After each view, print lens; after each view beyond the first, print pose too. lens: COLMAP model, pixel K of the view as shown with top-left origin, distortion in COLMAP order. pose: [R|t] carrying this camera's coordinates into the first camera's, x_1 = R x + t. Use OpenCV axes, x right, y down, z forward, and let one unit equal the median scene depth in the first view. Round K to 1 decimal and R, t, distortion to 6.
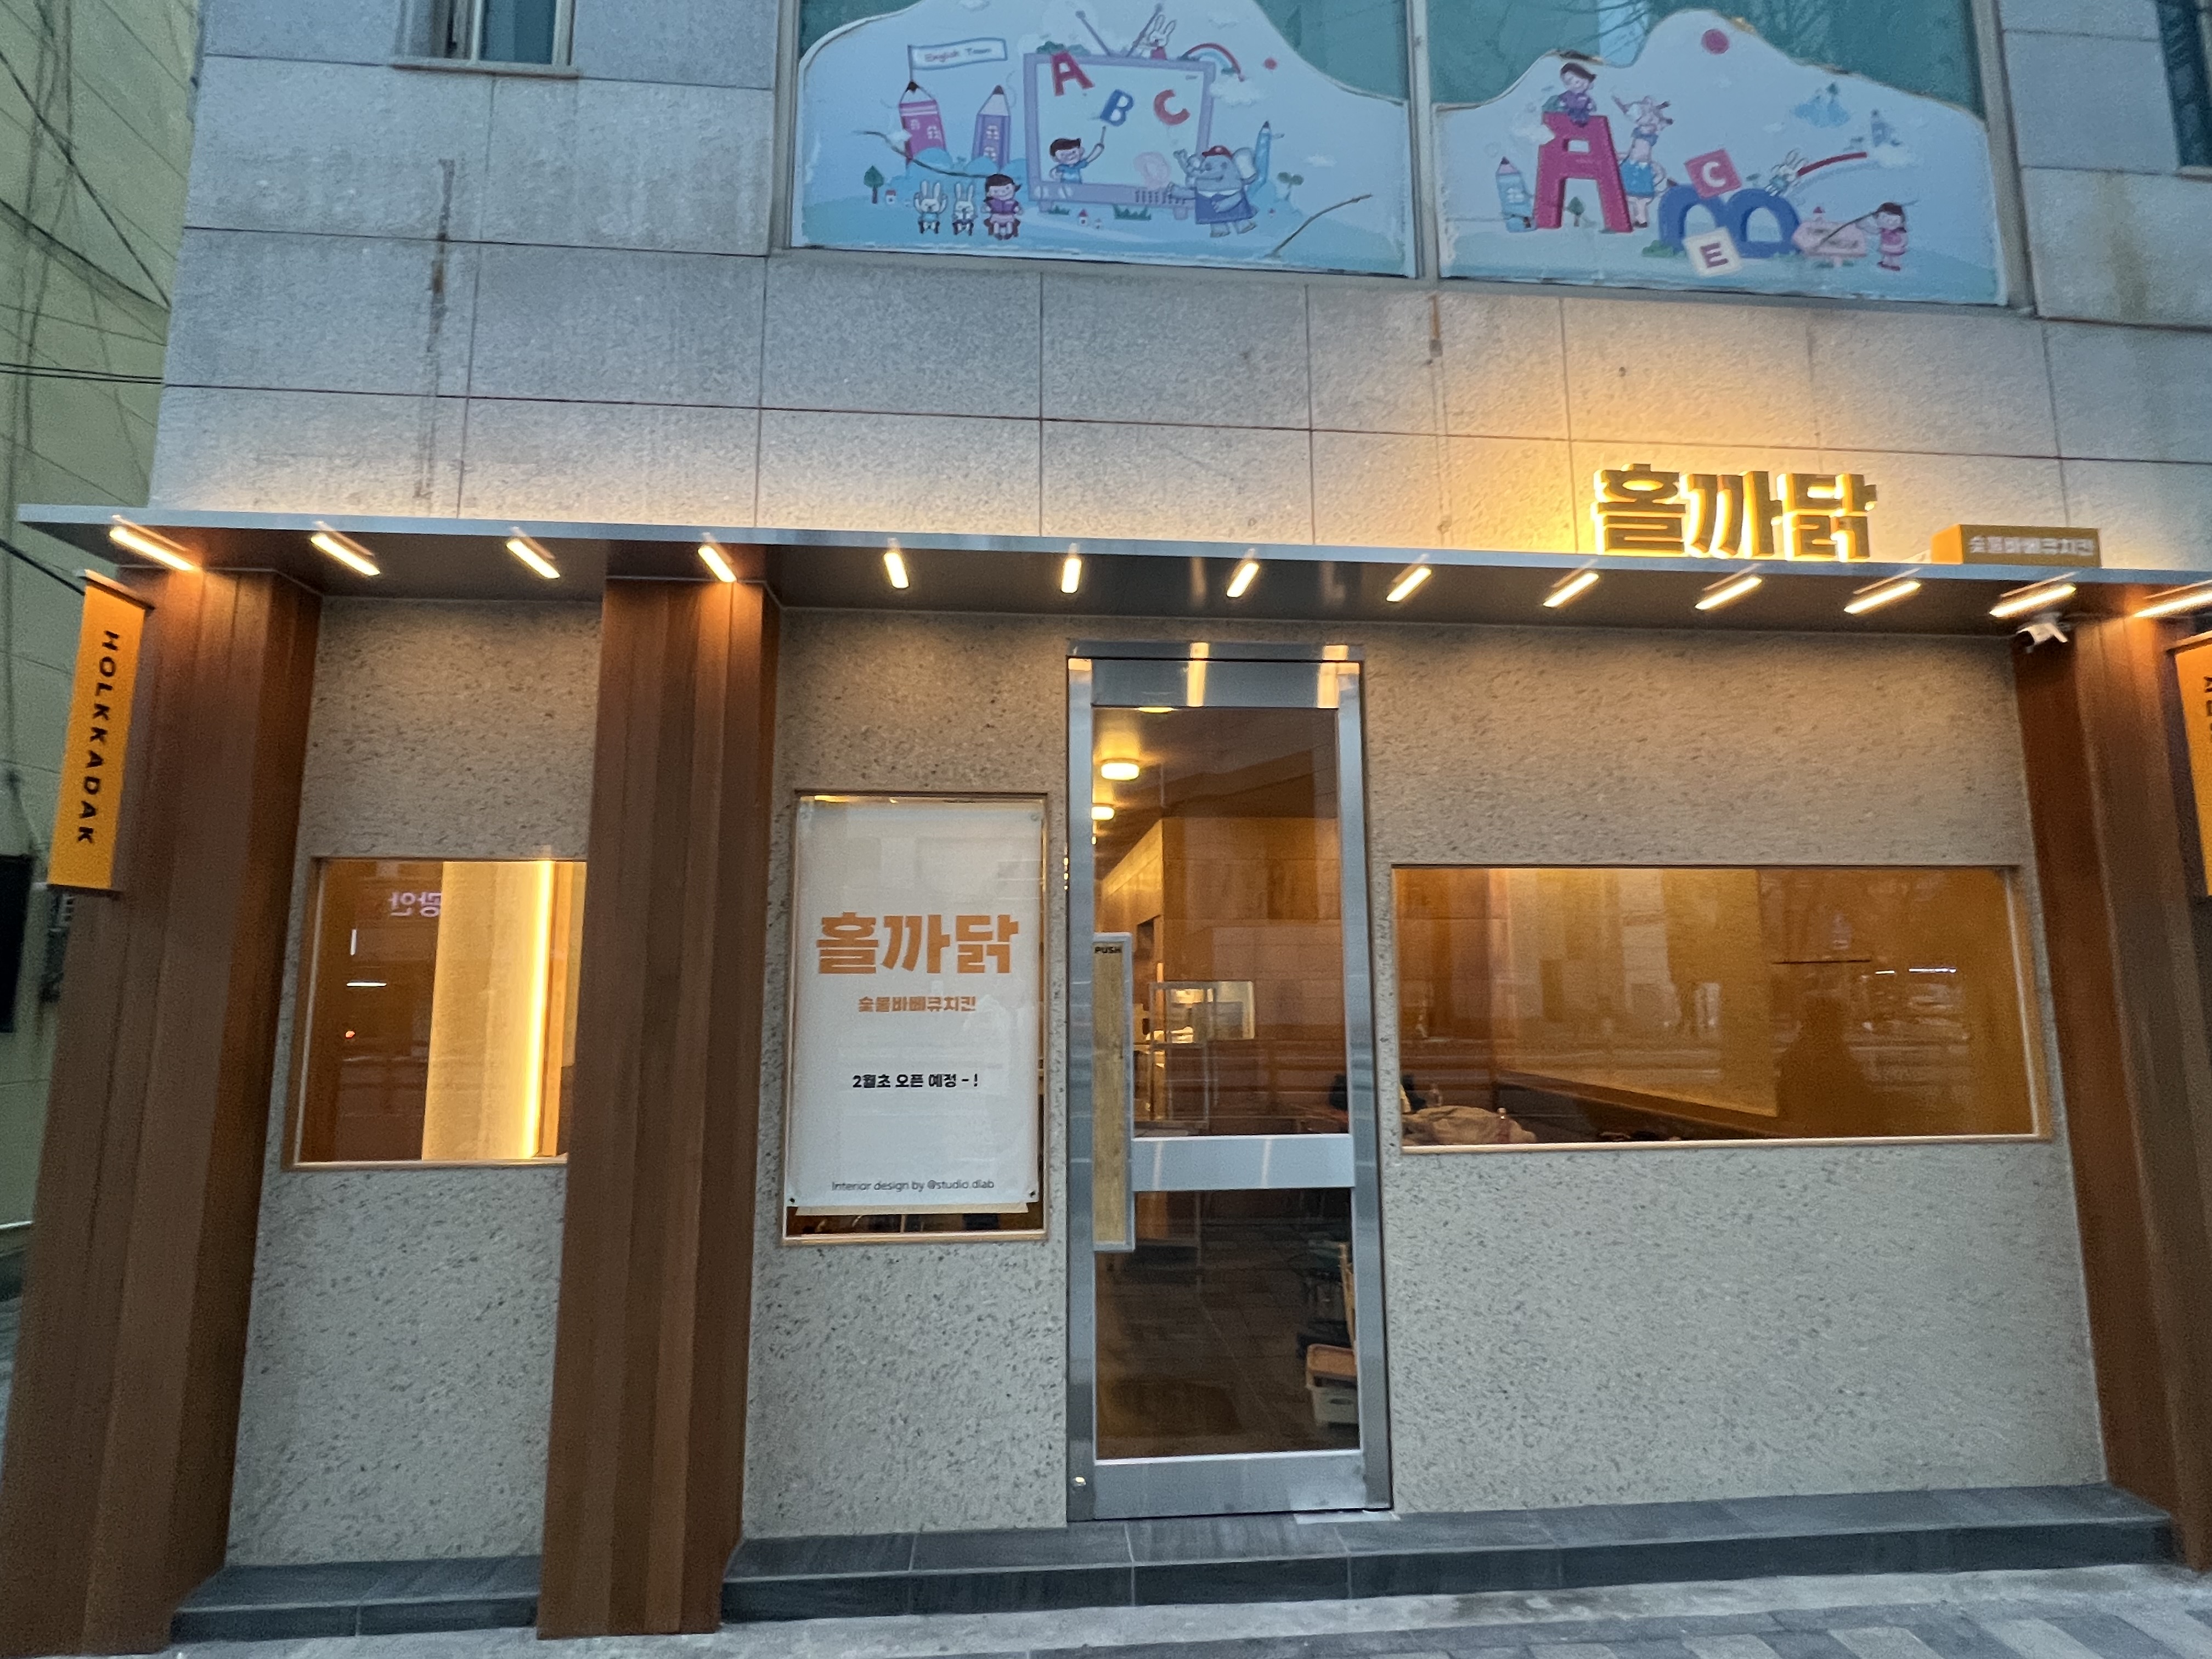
lens RADIAL K [[1122.0, 0, 1106.0], [0, 1122.0, 829.5], [0, 0, 1]] dist [-0.001660, -0.019799]
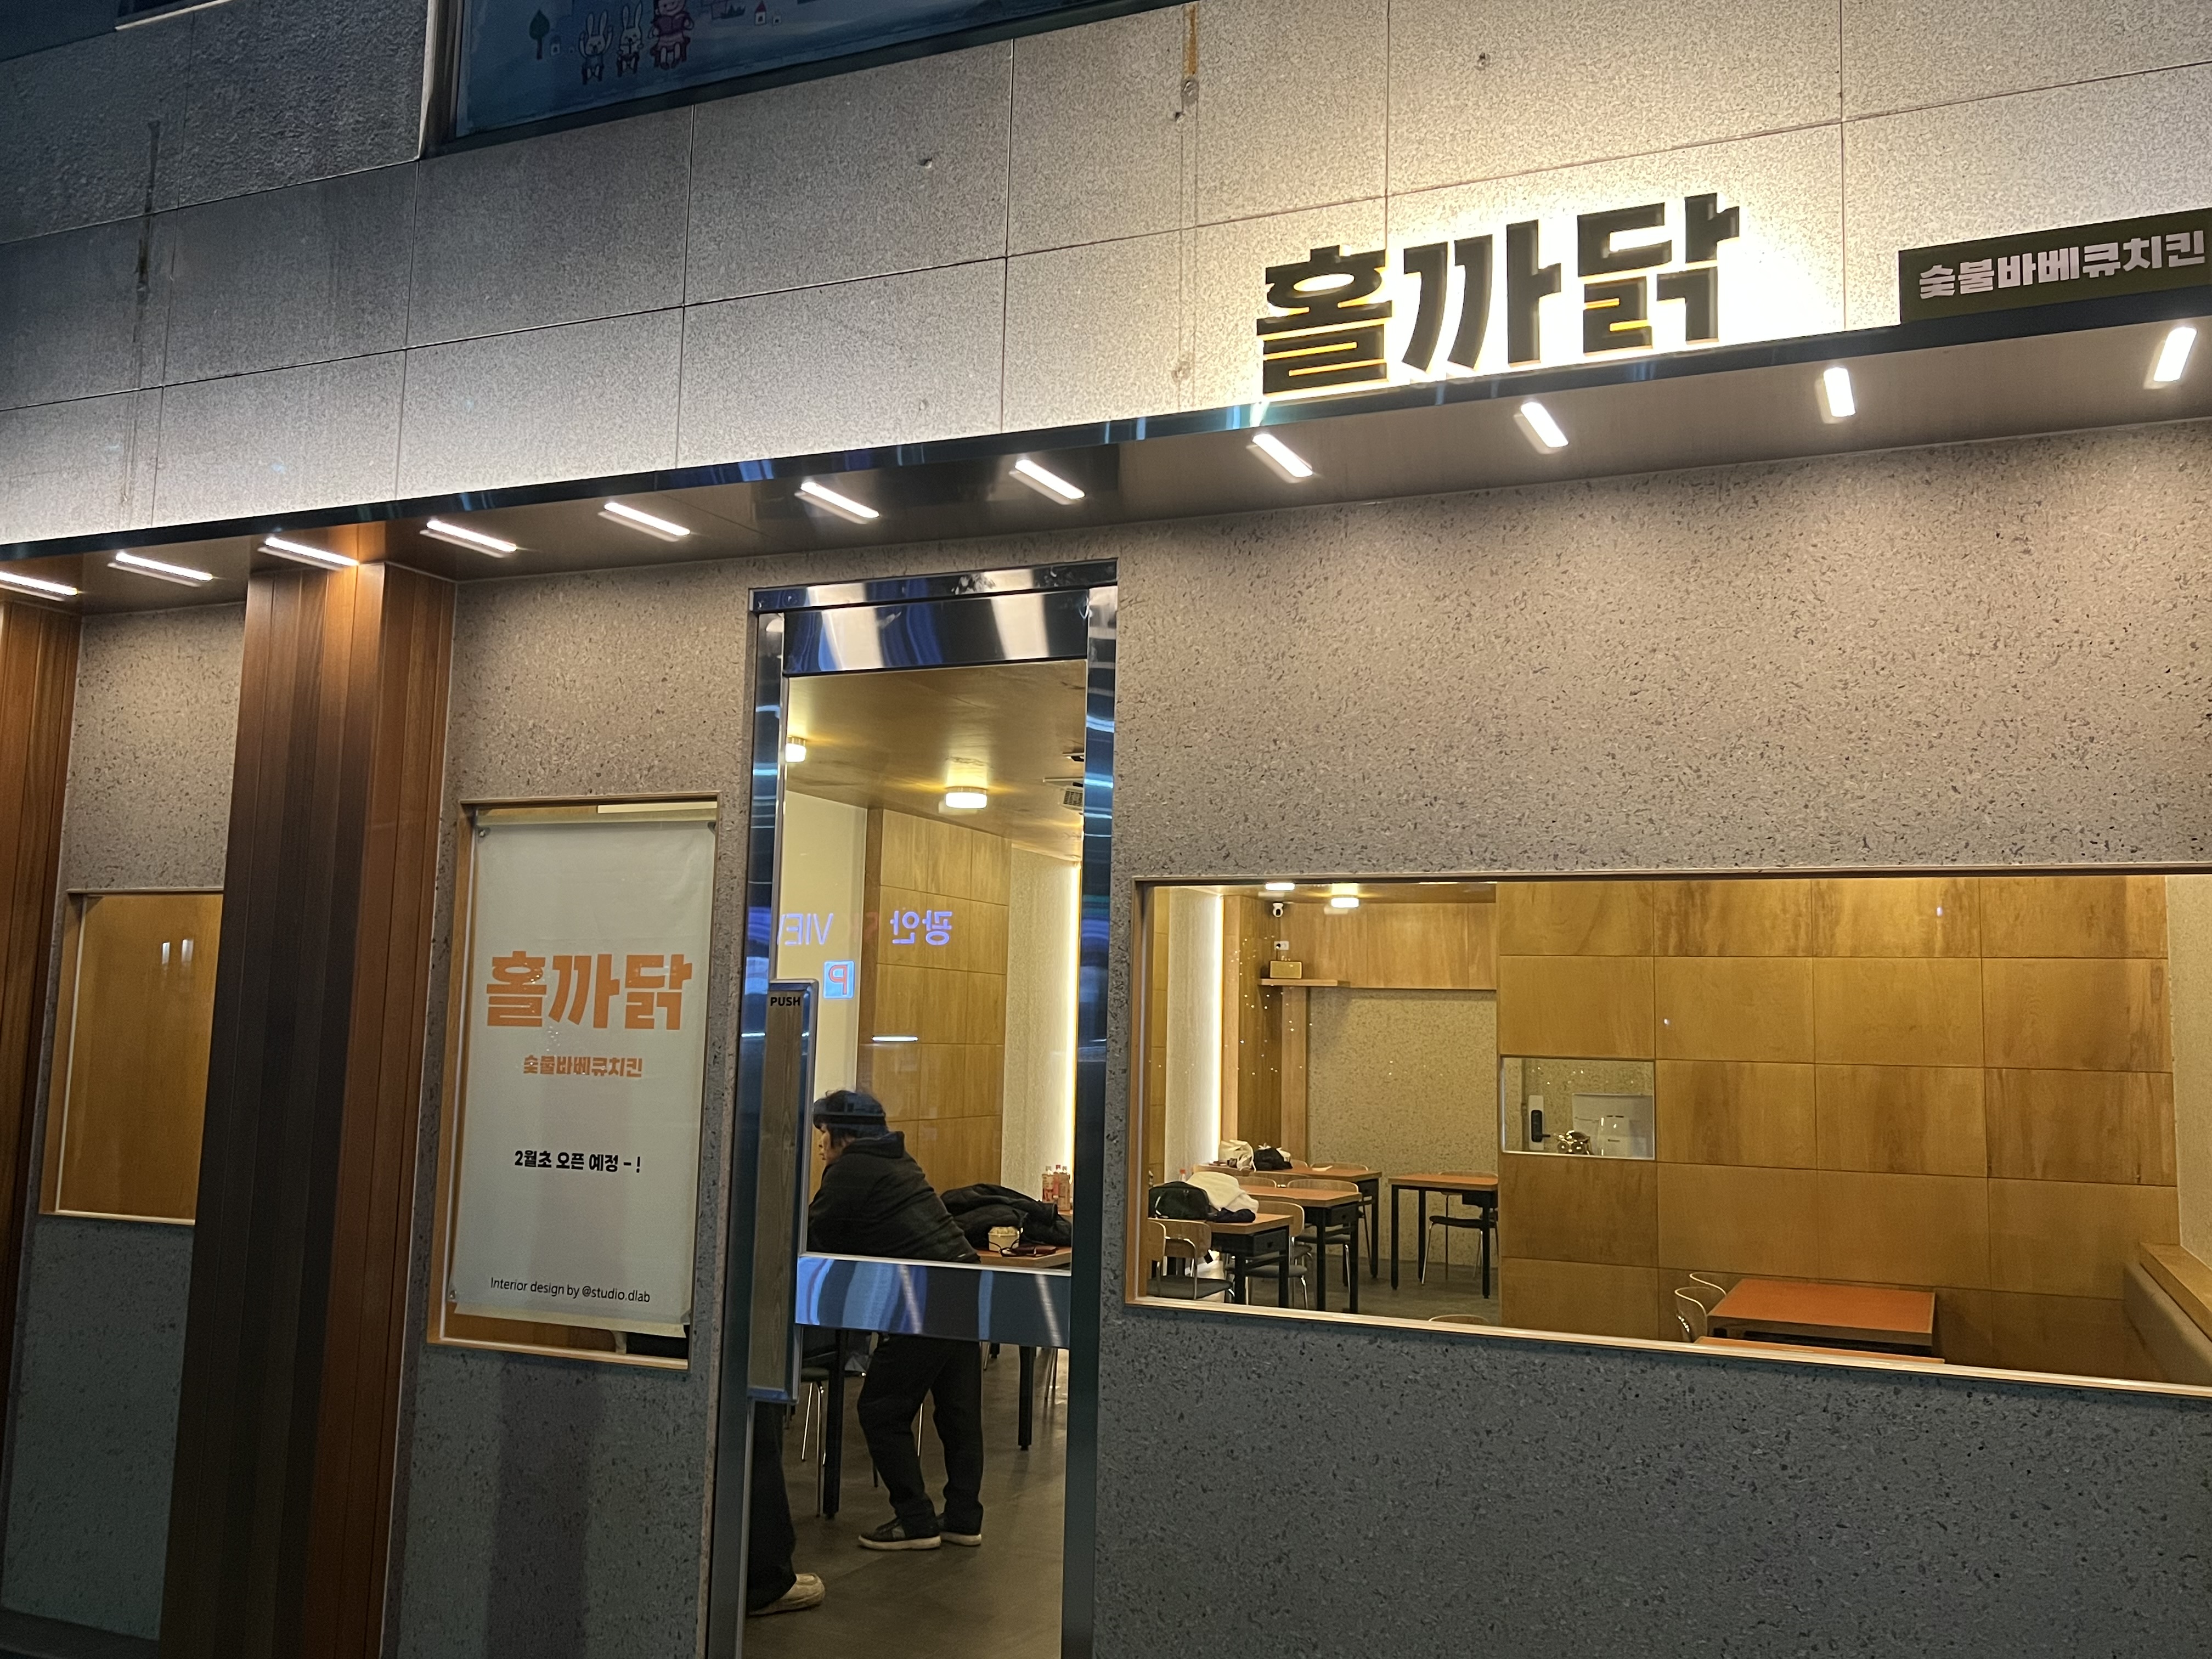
lens RADIAL K [[1846.3, 0, 1106.0], [0, 1846.3, 829.5], [0, 0, 1]] dist [0.034453, -0.093510]
pose [[0.887448, -0.027545, -0.460084, 0.773146], [0.036430, 0.999282, 0.010442, -0.012897], [0.459465, -0.026028, 0.887814, 0.004647]]
